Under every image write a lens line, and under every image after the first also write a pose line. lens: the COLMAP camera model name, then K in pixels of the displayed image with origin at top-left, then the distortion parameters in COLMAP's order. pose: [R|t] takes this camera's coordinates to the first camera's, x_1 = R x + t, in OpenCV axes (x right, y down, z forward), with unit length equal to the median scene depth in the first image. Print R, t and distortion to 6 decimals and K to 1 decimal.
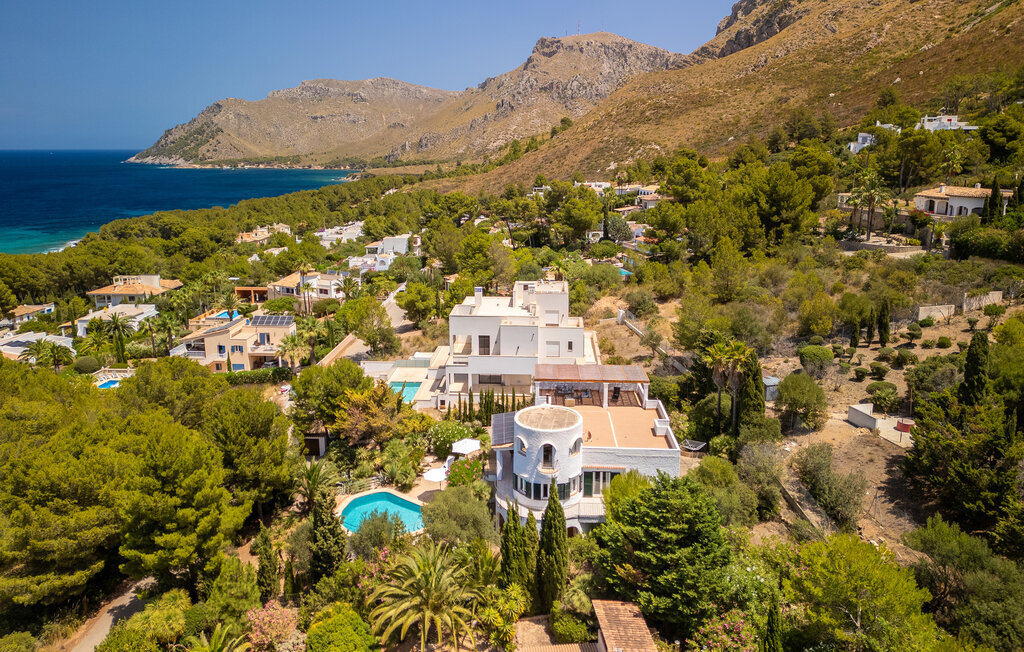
lens RADIAL K [[725.1, 0, 510.0], [0, 725.1, 291.8], [0, 0, 1]] dist [0.088821, -0.088238]
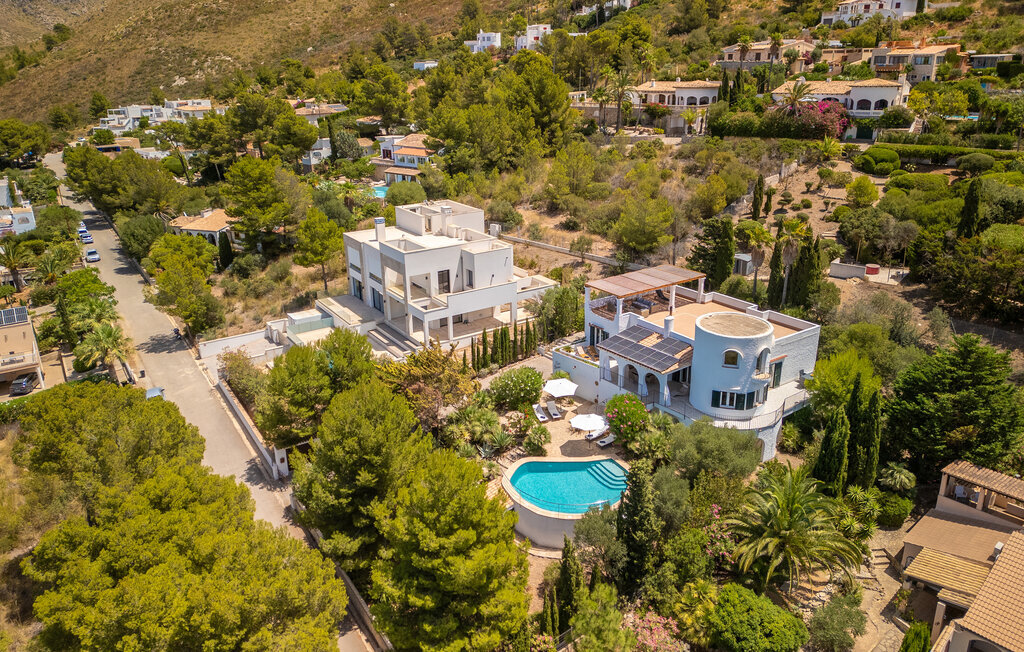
lens RADIAL K [[725.1, 0, 510.0], [0, 725.1, 291.8], [0, 0, 1]] dist [0.088821, -0.088238]
pose [[0.810965, -0.195032, 0.551632, -0.113550], [0.133858, 0.979648, 0.149571, -0.007968], [-0.569576, -0.047457, 0.820567, 0.063580]]
